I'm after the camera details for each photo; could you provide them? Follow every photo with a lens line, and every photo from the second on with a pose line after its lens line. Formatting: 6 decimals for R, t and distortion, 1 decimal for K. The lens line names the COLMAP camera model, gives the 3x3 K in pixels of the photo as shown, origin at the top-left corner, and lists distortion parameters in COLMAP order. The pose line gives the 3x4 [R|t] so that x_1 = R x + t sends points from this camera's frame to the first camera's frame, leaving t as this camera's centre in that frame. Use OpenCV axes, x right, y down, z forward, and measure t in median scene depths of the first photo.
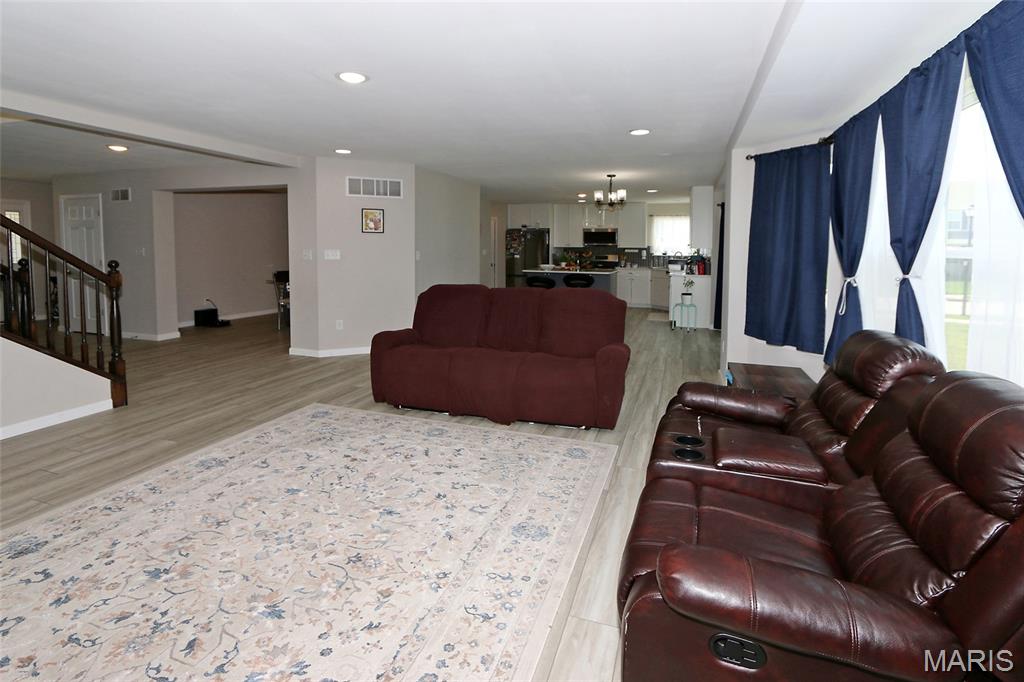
lens RADIAL K [[490.0, 0, 509.1], [0, 490.0, 259.9], [0, 0, 1]] dist [-0.011631, 0.000338]
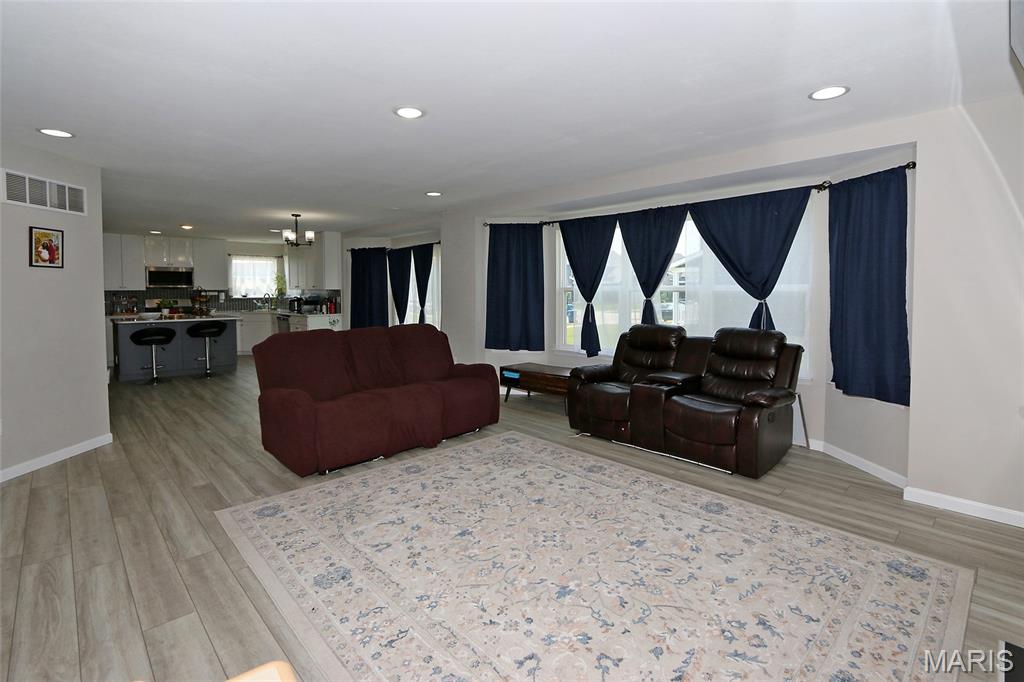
lens RADIAL K [[508.7, 0, 510.8], [0, 508.7, 312.0], [0, 0, 1]] dist [-0.026079, -0.000194]
pose [[0.436642, -0.047327, 0.898390, -0.916248], [0.029918, 0.998827, 0.038077, -0.009304], [-0.899138, 0.010252, 0.437546, 0.320703]]
